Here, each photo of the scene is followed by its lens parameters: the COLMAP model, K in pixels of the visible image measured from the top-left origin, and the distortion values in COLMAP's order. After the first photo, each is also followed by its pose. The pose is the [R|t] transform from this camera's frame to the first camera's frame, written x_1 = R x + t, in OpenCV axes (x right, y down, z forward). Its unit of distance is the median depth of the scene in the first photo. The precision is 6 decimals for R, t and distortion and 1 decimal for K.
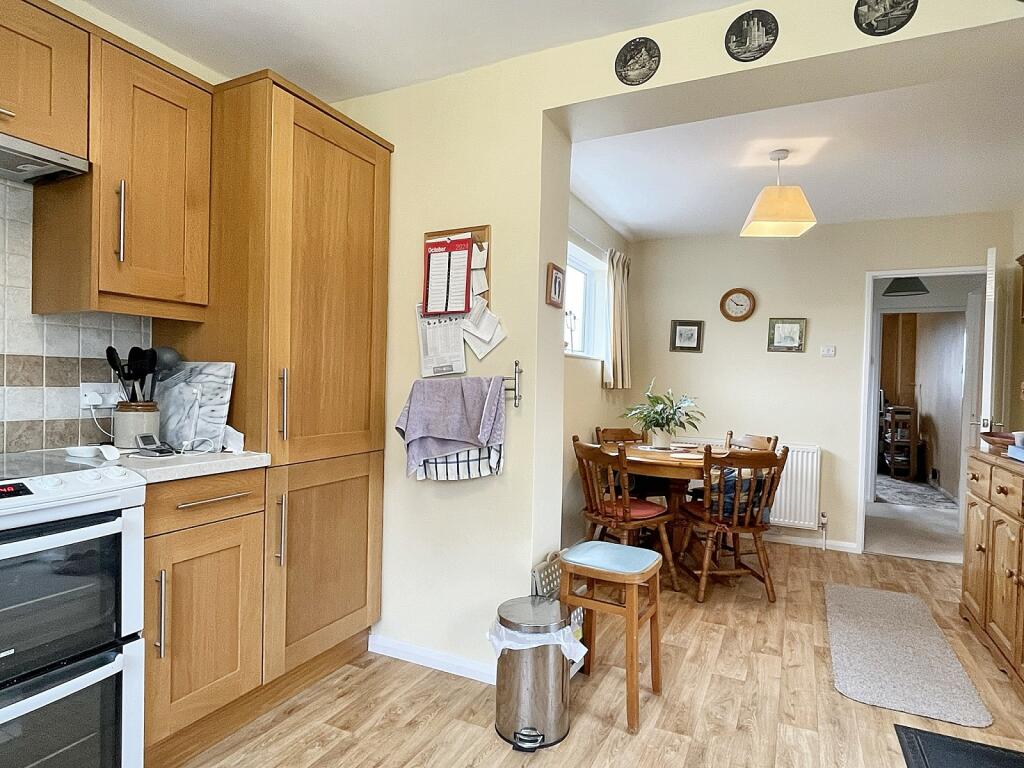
lens RADIAL K [[573.1, 0, 502.1], [0, 573.1, 390.1], [0, 0, 1]] dist [-0.004738, -0.000742]
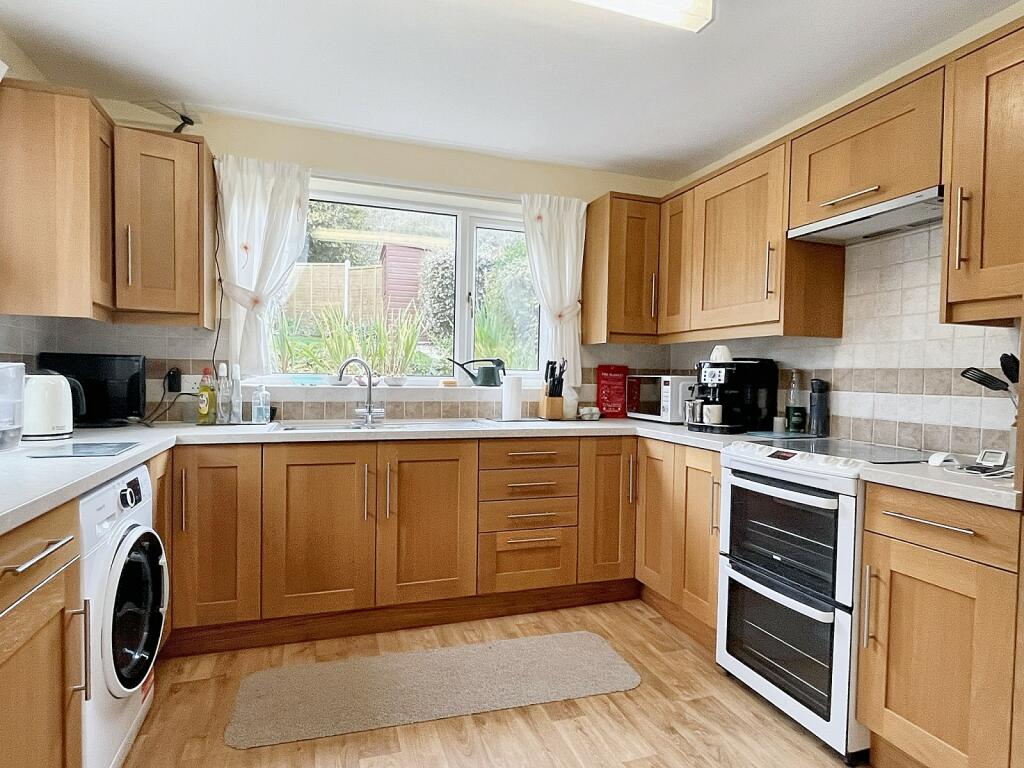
lens RADIAL K [[573.1, 0, 505.1], [0, 573.1, 386.0], [0, 0, 1]] dist [-0.004738, -0.000742]
pose [[-0.710262, -0.023628, -0.703541, 0.664030], [-0.047137, 0.998790, 0.014044, 0.000692], [0.702358, 0.043138, -0.710516, 1.316479]]
